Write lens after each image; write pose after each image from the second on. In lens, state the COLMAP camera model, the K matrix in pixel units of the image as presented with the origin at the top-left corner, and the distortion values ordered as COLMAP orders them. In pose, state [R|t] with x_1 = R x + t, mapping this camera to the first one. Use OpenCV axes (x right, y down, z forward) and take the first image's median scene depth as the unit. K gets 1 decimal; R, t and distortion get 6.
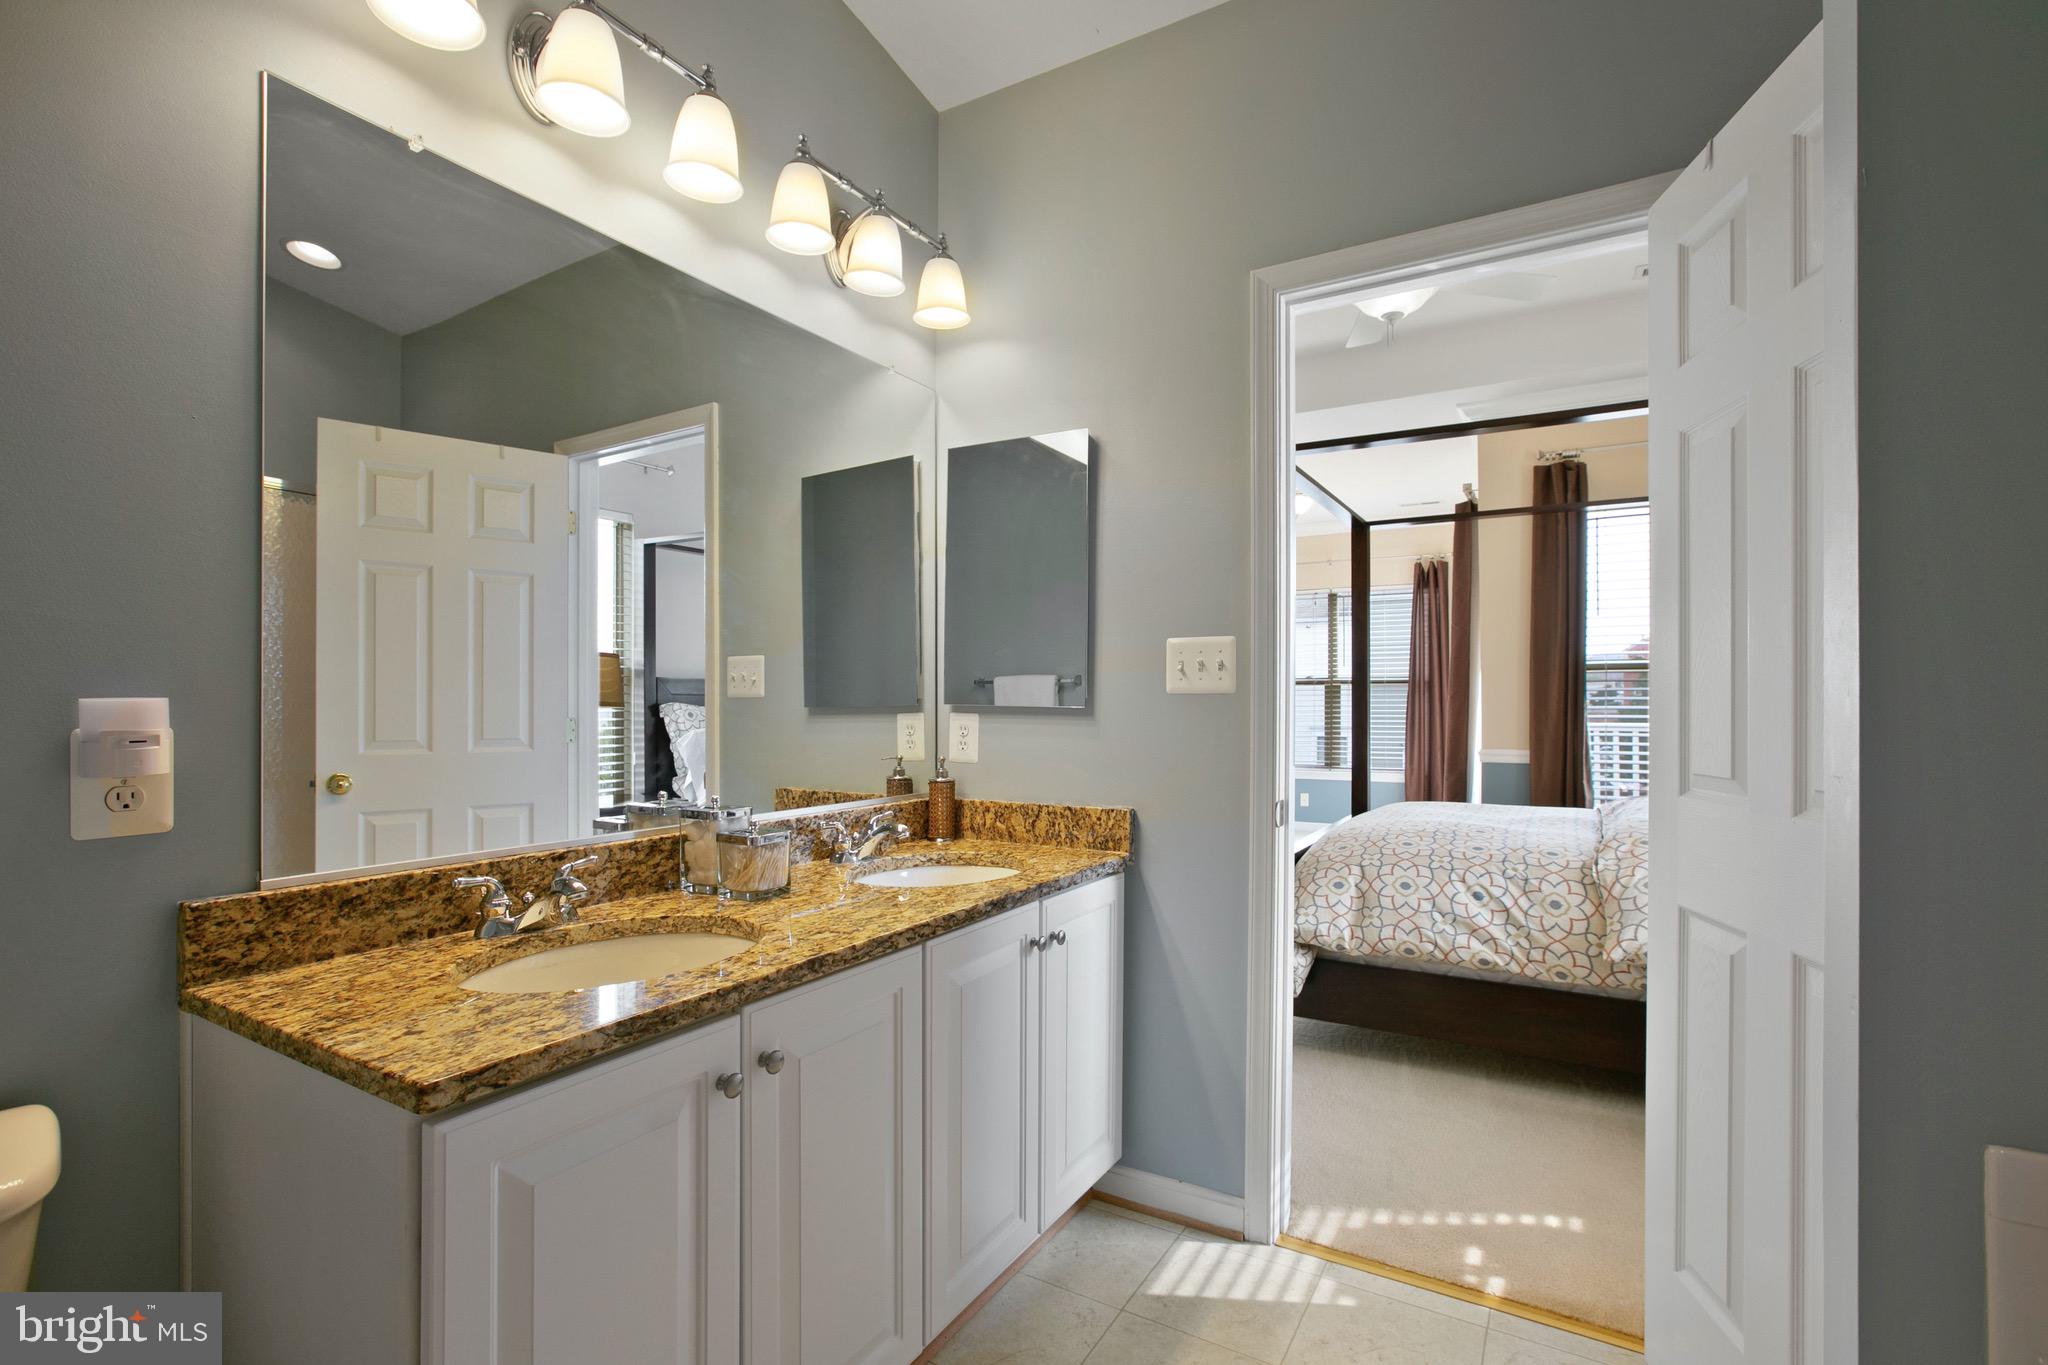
lens RADIAL K [[934.7, 0, 1036.3], [0, 934.7, 677.8], [0, 0, 1]] dist [-0.049649, 0.029810]
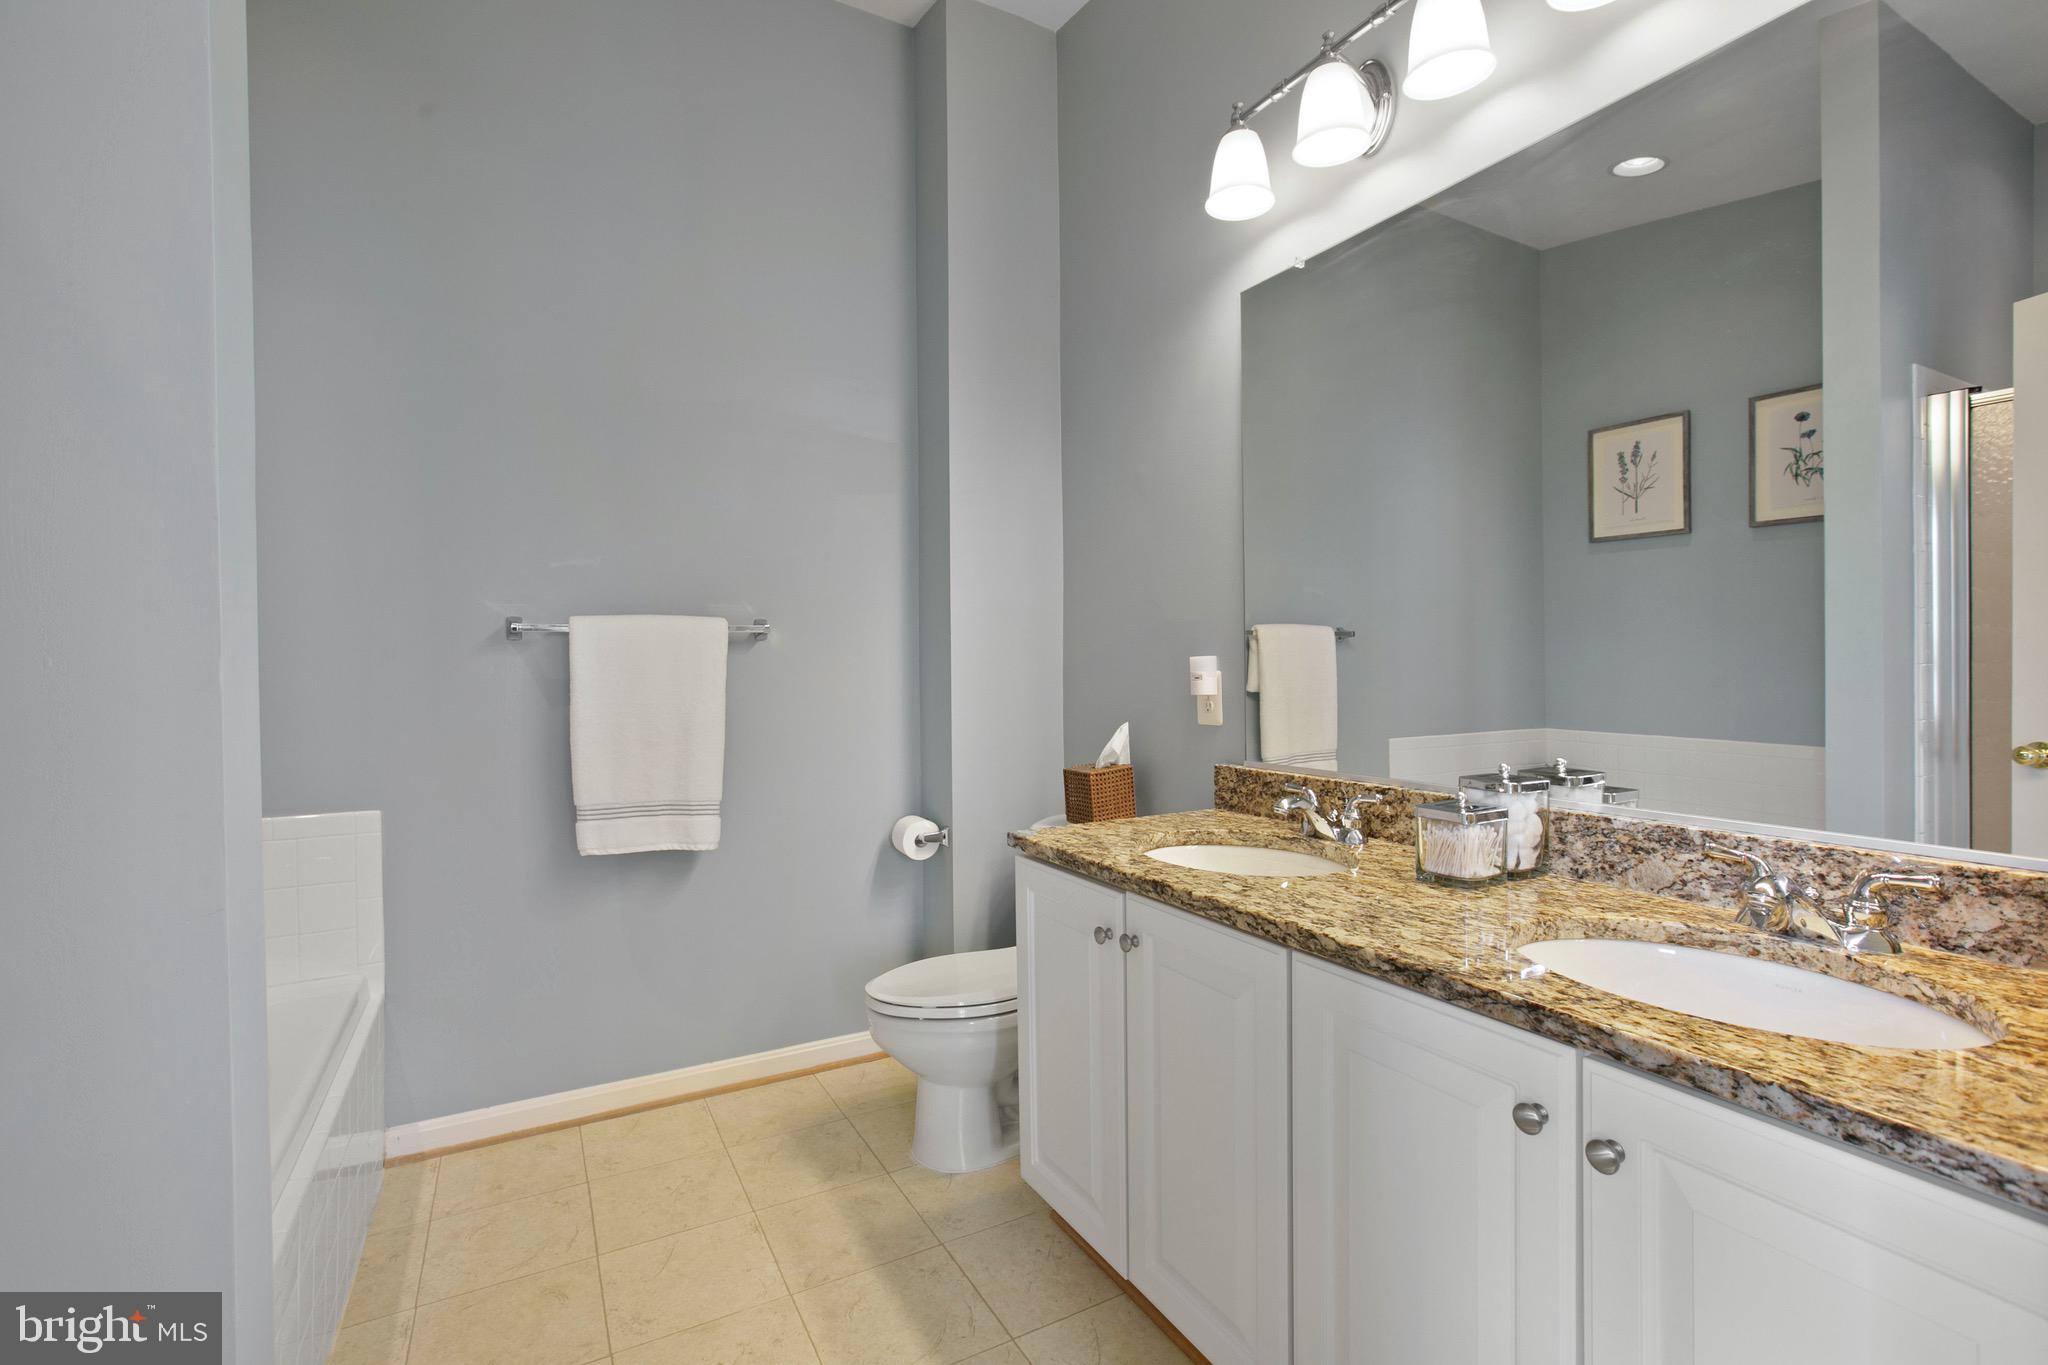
lens RADIAL K [[934.7, 0, 1036.3], [0, 934.7, 677.8], [0, 0, 1]] dist [-0.049649, 0.029810]
pose [[-0.497533, 0.024704, -0.867093, 0.791760], [0.036870, 0.999293, 0.007315, 0.030779], [0.866661, -0.028331, -0.498092, 1.369467]]
